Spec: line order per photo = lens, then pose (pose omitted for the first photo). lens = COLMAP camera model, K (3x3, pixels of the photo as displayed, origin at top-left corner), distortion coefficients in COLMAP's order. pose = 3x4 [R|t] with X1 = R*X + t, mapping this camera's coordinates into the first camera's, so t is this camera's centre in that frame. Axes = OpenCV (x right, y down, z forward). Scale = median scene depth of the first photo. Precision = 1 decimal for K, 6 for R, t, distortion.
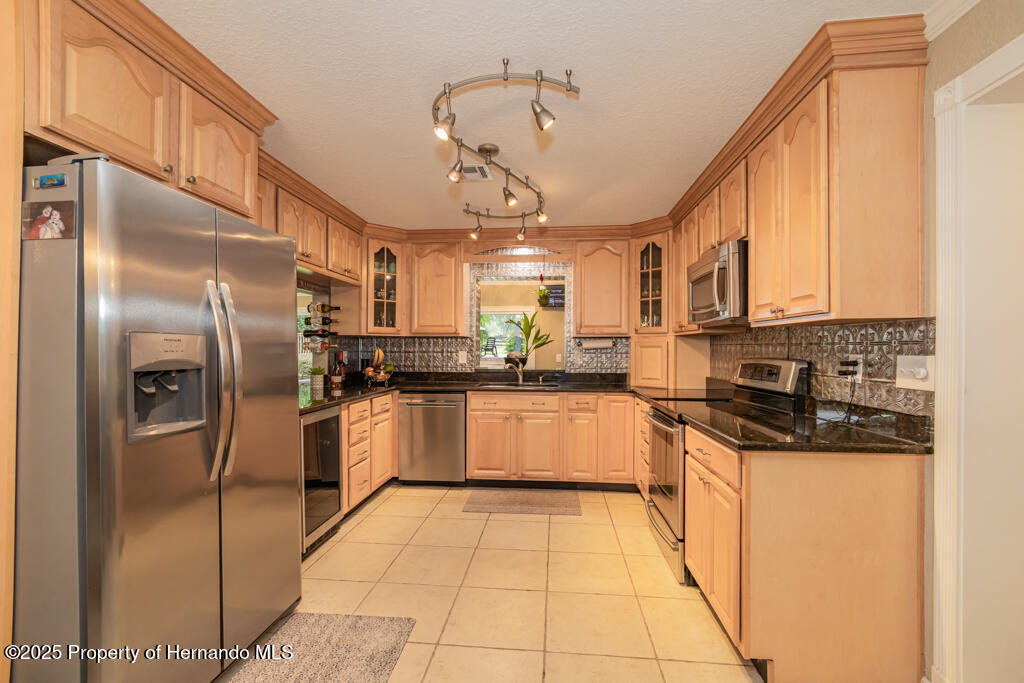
lens RADIAL K [[440.4, 0, 512.1], [0, 440.4, 352.7], [0, 0, 1]] dist [0.000660, -0.000072]
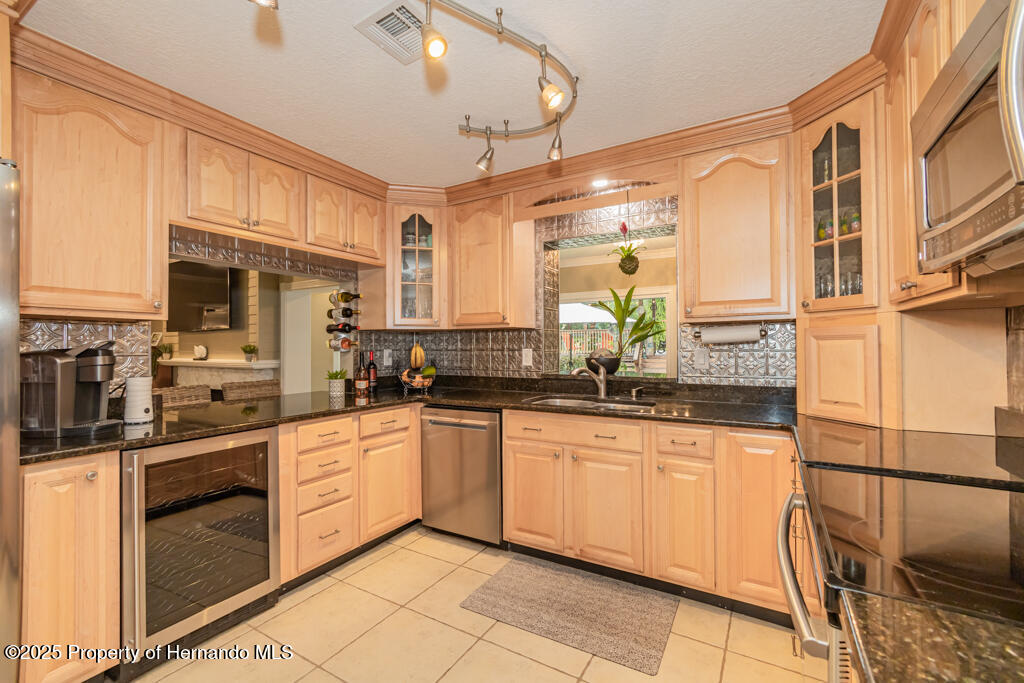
lens RADIAL K [[435.3, 0, 511.8], [0, 435.3, 344.3], [0, 0, 1]] dist [-0.000954, -0.000143]
pose [[0.903886, -0.010861, -0.427636, 0.193054], [0.005657, 0.999894, -0.013438, -0.001366], [0.427736, 0.009727, 0.903851, 0.407740]]
